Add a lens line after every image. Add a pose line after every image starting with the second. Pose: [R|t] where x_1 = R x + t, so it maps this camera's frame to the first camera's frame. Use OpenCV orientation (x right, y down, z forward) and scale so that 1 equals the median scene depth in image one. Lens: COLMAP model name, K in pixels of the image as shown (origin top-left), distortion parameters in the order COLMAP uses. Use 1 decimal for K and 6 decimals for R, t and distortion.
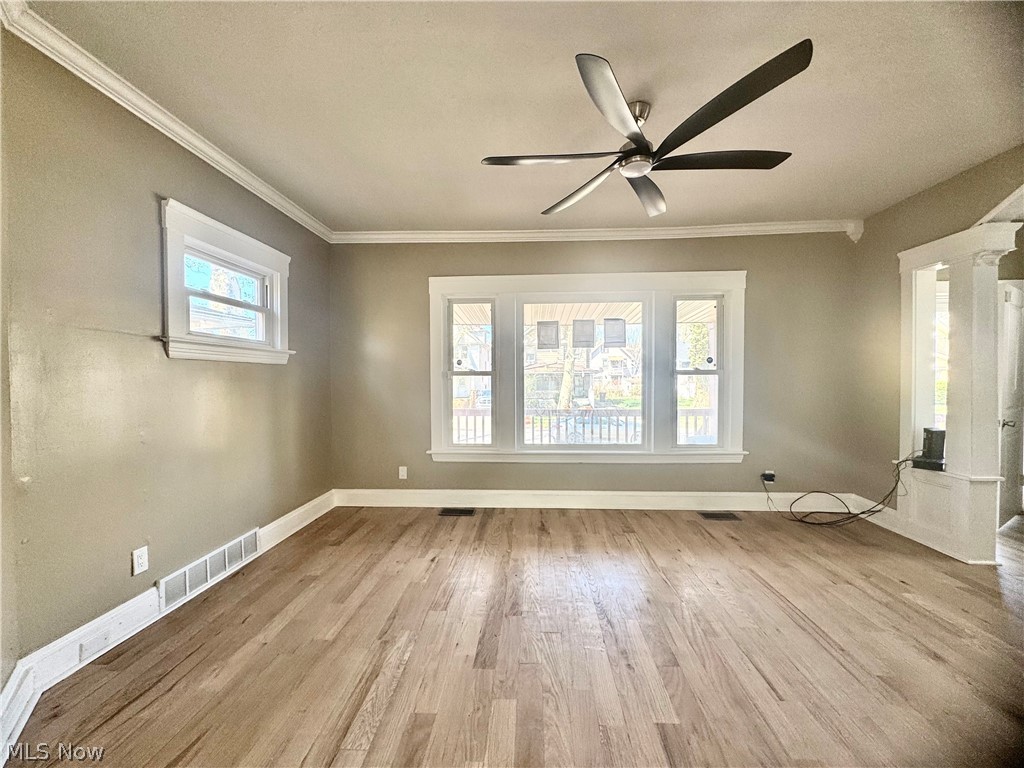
lens RADIAL K [[408.2, 0, 510.0], [0, 408.2, 385.5], [0, 0, 1]] dist [-0.003662, 0.000048]
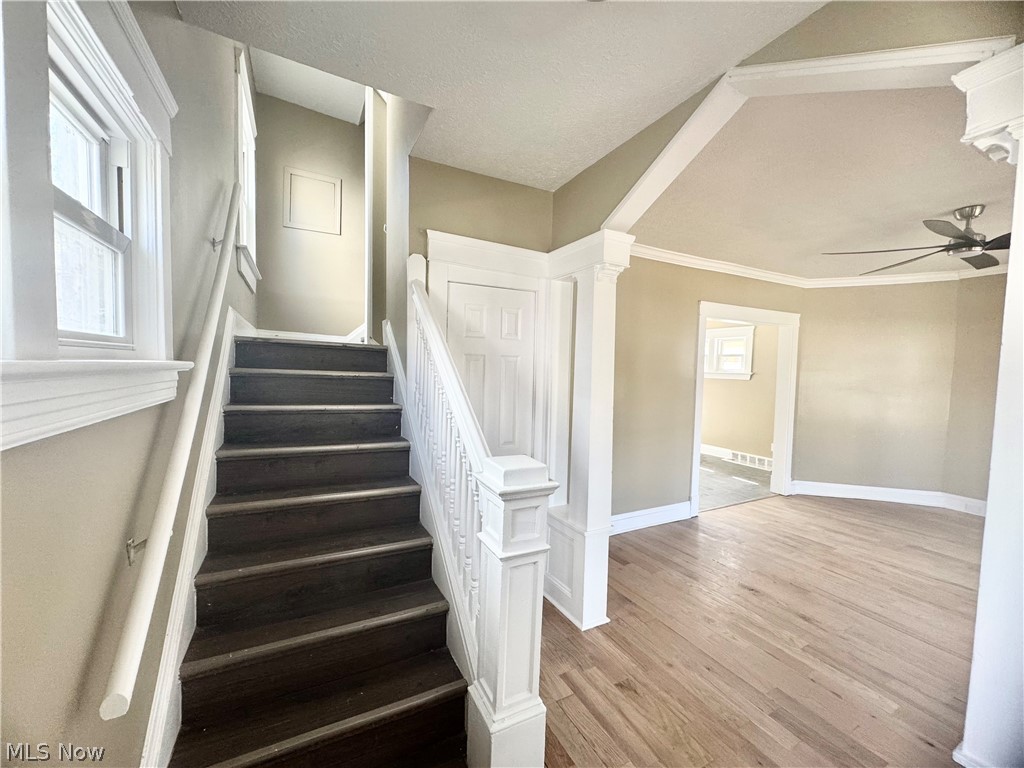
lens RADIAL K [[408.2, 0, 507.9], [0, 408.2, 388.3], [0, 0, 1]] dist [-0.003662, 0.000048]
pose [[-0.861985, 0.012583, -0.506777, 1.259569], [-0.021300, 0.997910, 0.061008, -0.084993], [0.506485, 0.063382, -0.859916, 0.785832]]
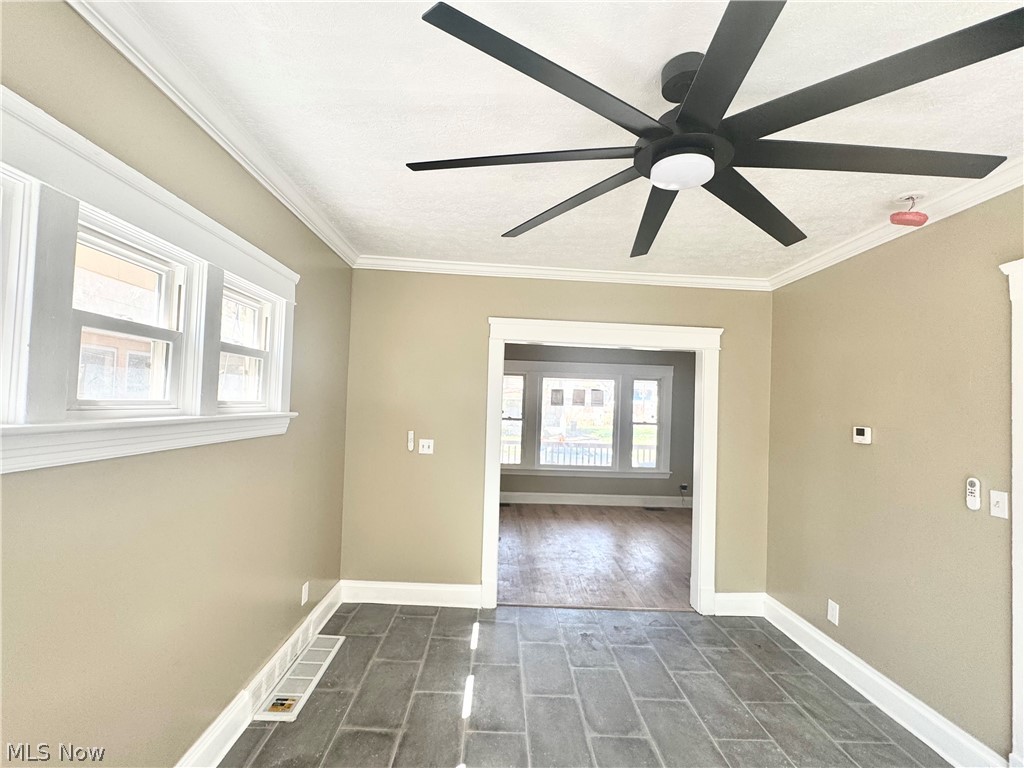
lens RADIAL K [[471.4, 0, 517.2], [0, 471.4, 388.2], [0, 0, 1]] dist [-0.005663, 0.000022]
pose [[0.993206, 0.043873, 0.107786, -0.287614], [-0.039583, 0.998349, -0.041624, -0.079748], [-0.109434, 0.037075, 0.993302, -0.904408]]
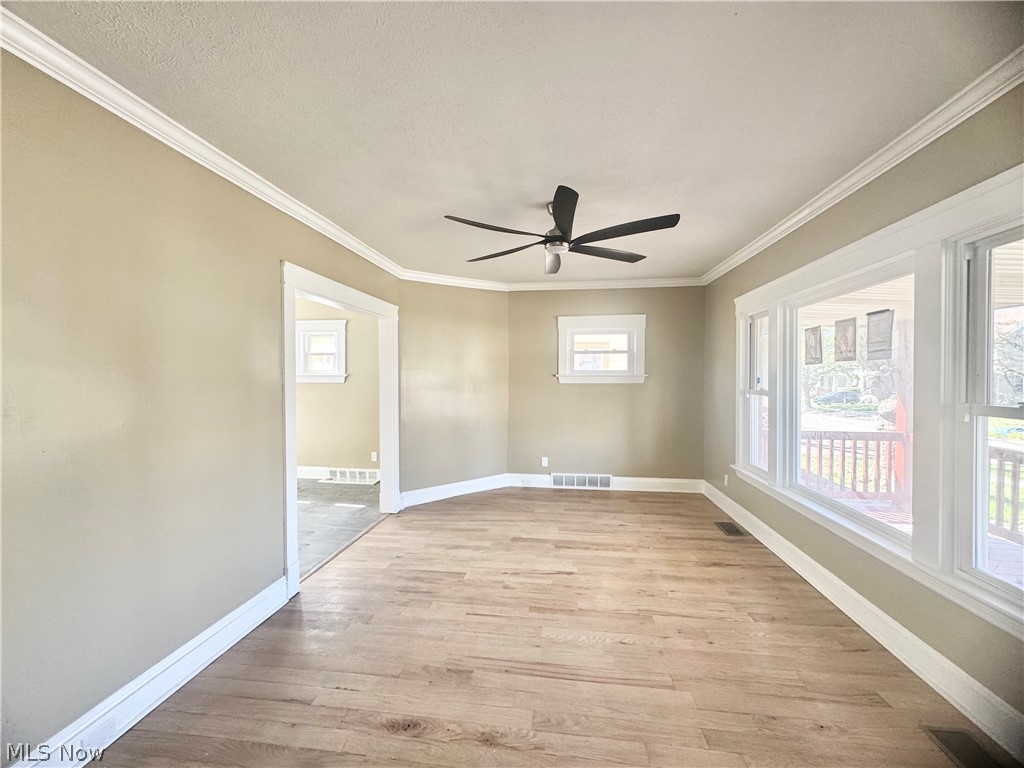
lens RADIAL K [[408.2, 0, 512.5], [0, 408.2, 385.3], [0, 0, 1]] dist [-0.003662, 0.000048]
pose [[-0.077073, 0.025580, -0.996697, 0.929687], [-0.008031, 0.999622, 0.026276, -0.070814], [0.996993, 0.010029, -0.076838, 0.538493]]
